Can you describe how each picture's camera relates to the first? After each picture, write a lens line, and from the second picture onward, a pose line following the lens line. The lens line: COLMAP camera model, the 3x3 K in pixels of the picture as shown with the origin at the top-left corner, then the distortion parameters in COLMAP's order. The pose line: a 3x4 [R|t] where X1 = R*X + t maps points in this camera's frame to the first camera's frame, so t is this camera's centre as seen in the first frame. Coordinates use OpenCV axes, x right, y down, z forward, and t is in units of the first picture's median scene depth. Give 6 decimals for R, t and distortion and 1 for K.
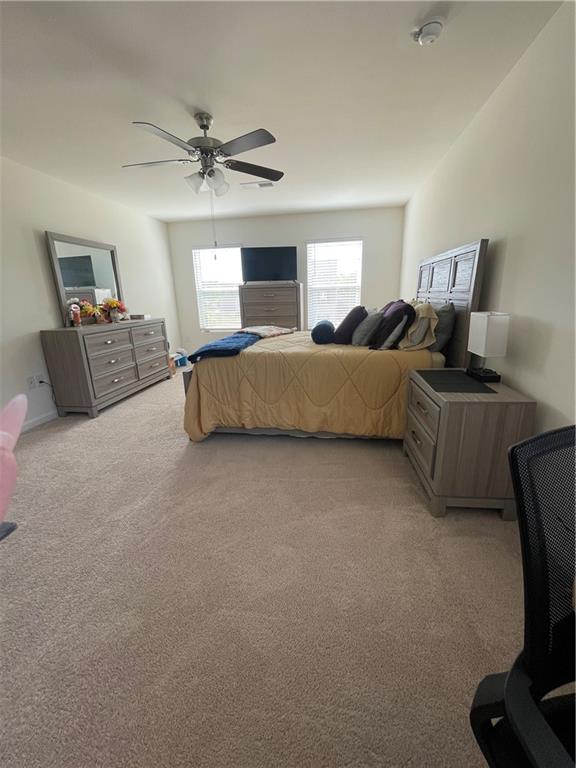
lens RADIAL K [[308.5, 0, 288.2], [0, 308.5, 383.8], [0, 0, 1]] dist [-0.009779, -0.000417]
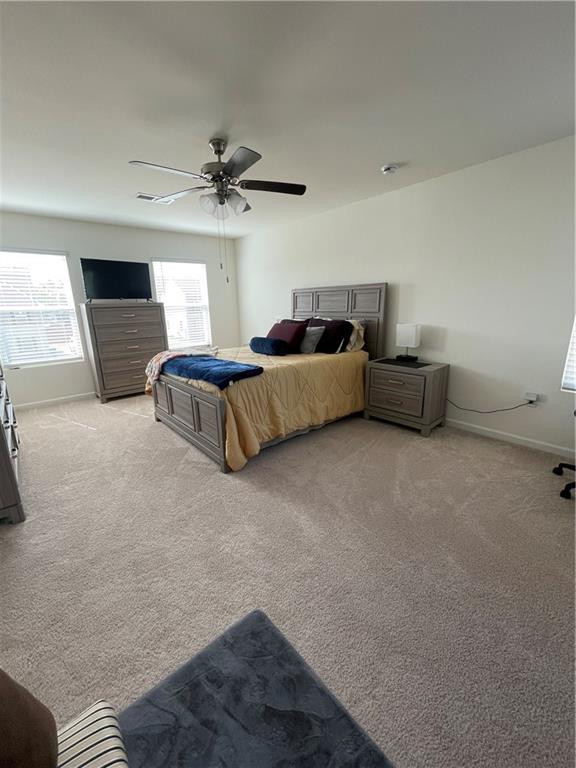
lens RADIAL K [[308.5, 0, 289.8], [0, 308.5, 383.6], [0, 0, 1]] dist [-0.009779, -0.000417]
pose [[0.656264, -0.177095, 0.733454, -0.883980], [0.214091, 0.975820, 0.044056, -0.084080], [-0.723521, 0.128114, 0.678310, 0.220461]]
